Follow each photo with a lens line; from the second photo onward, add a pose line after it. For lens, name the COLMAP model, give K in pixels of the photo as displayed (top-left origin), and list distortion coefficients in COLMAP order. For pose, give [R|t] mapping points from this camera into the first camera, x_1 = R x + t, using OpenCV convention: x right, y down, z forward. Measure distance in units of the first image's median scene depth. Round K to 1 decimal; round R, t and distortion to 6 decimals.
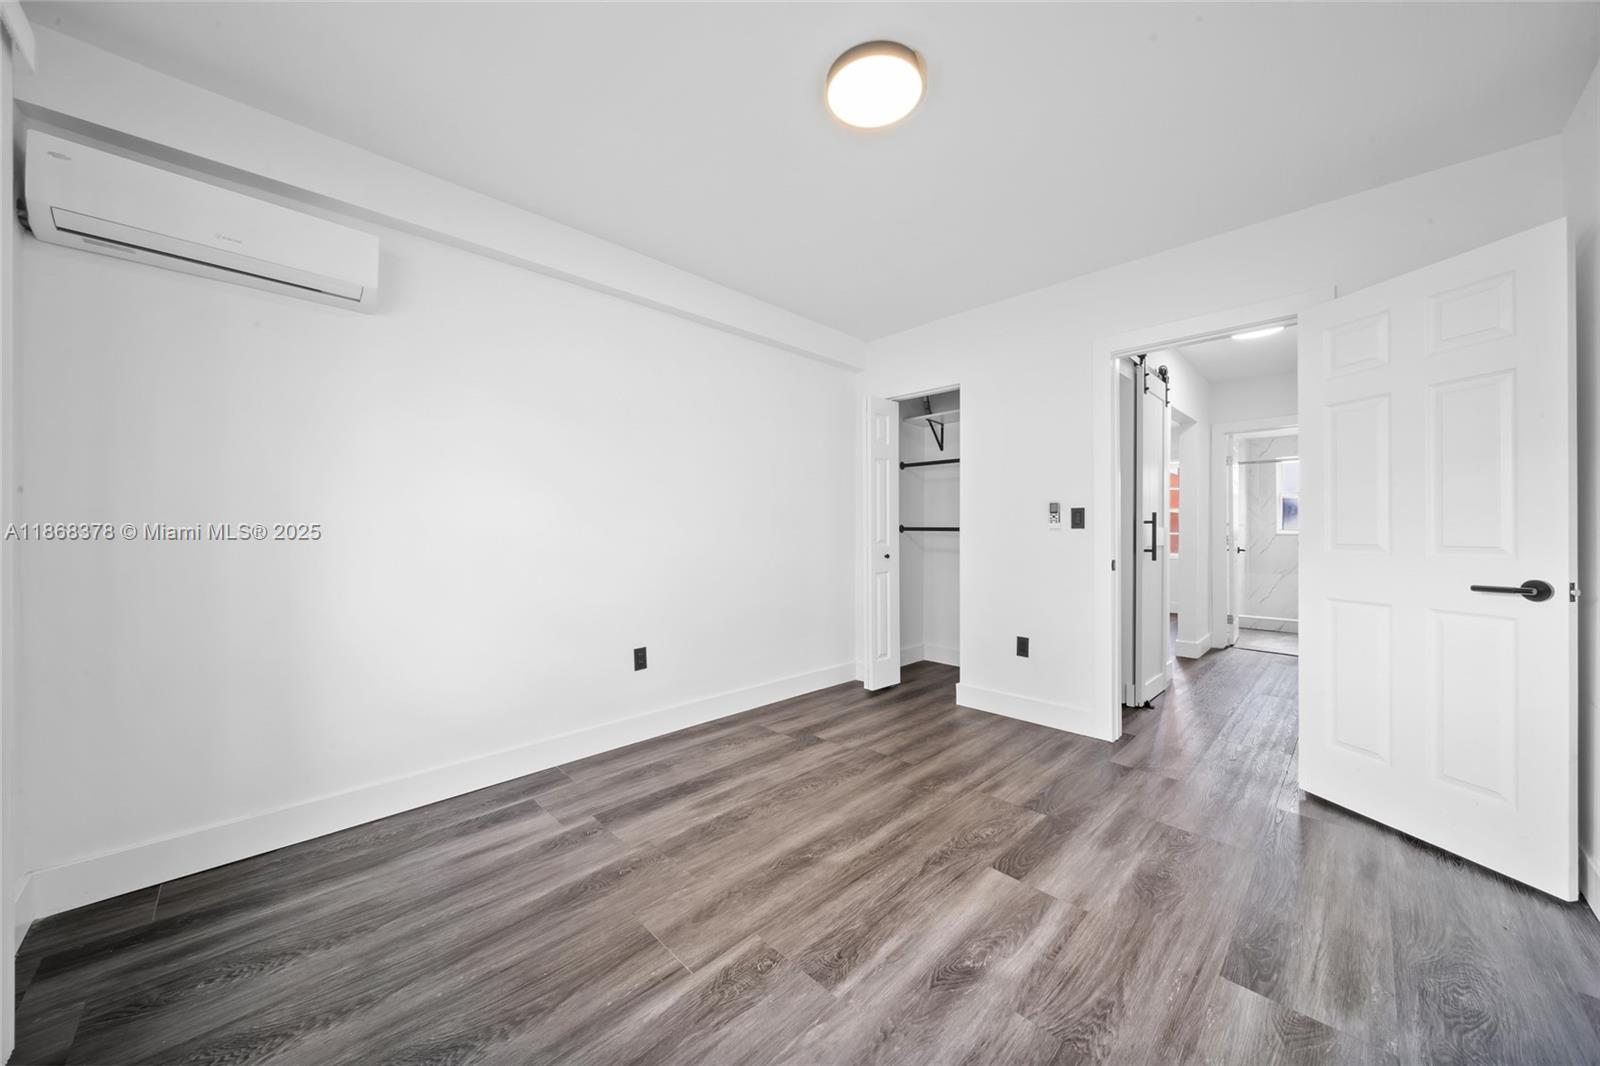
lens RADIAL K [[560.9, 0, 801.4], [0, 560.9, 533.0], [0, 0, 1]] dist [-0.001697, -0.001271]
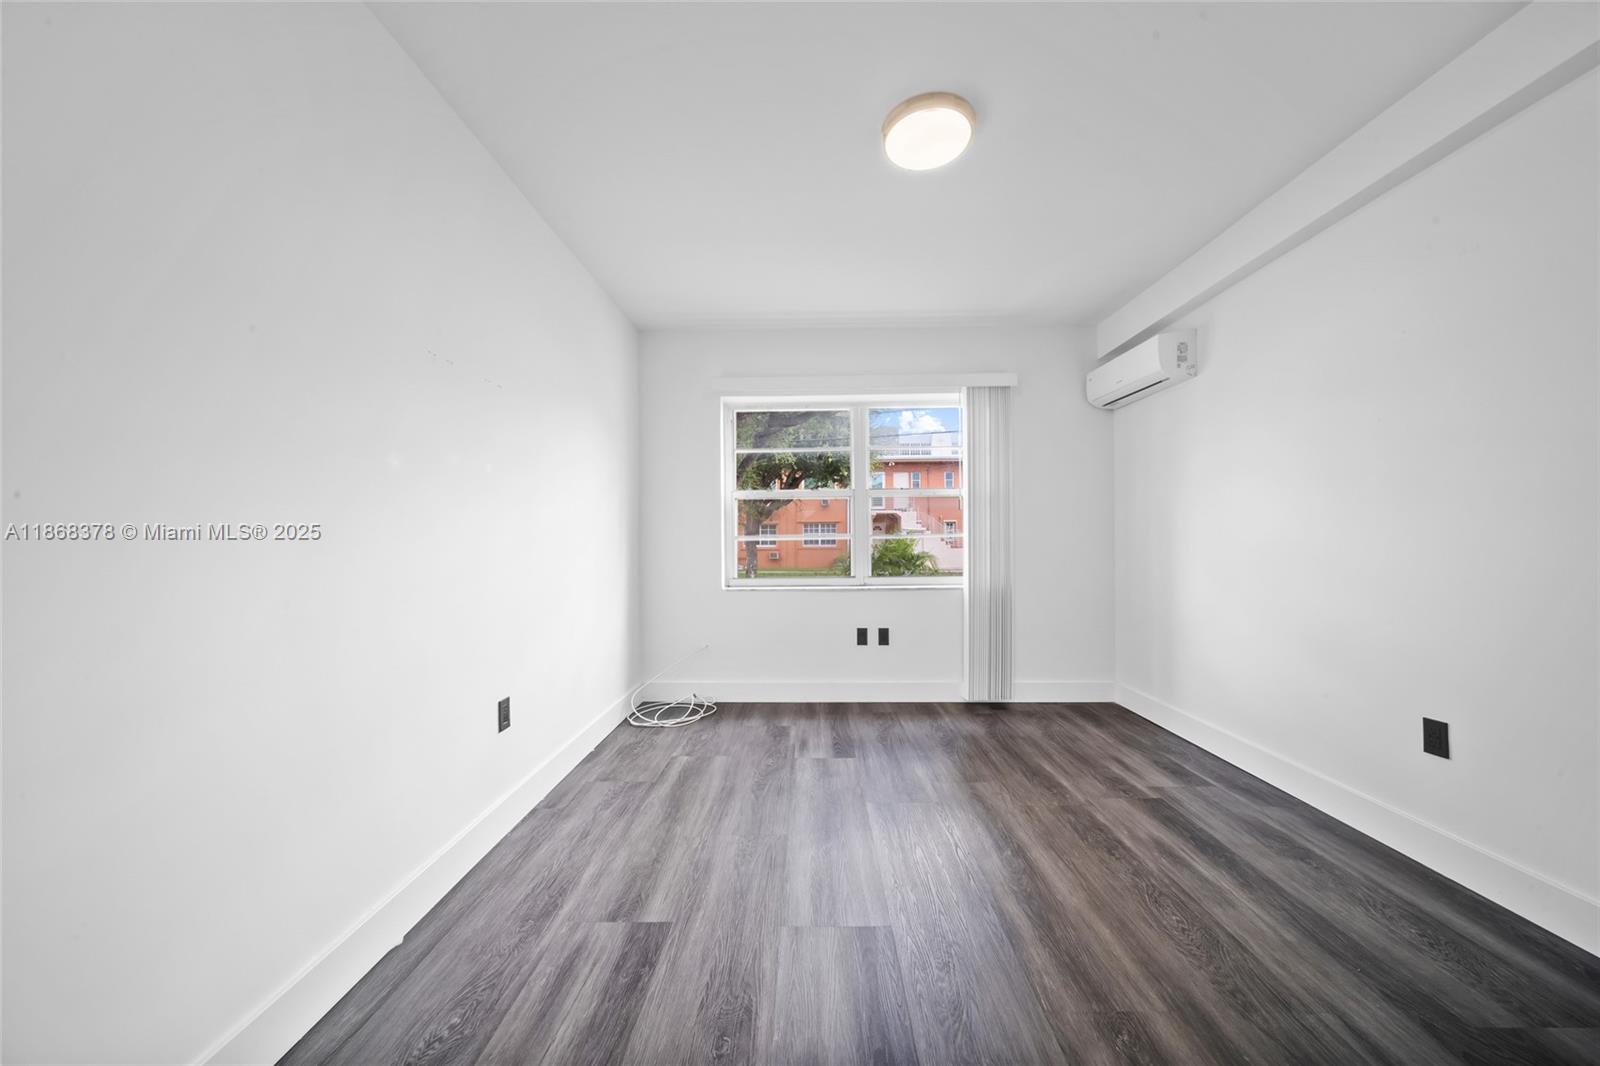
lens RADIAL K [[560.9, 0, 800.4], [0, 560.9, 536.0], [0, 0, 1]] dist [-0.001697, -0.001271]
pose [[-0.720734, 0.000354, -0.693212, 0.822952], [0.004103, 0.999985, -0.003755, 0.000678], [0.693199, -0.005550, -0.720724, 1.220247]]
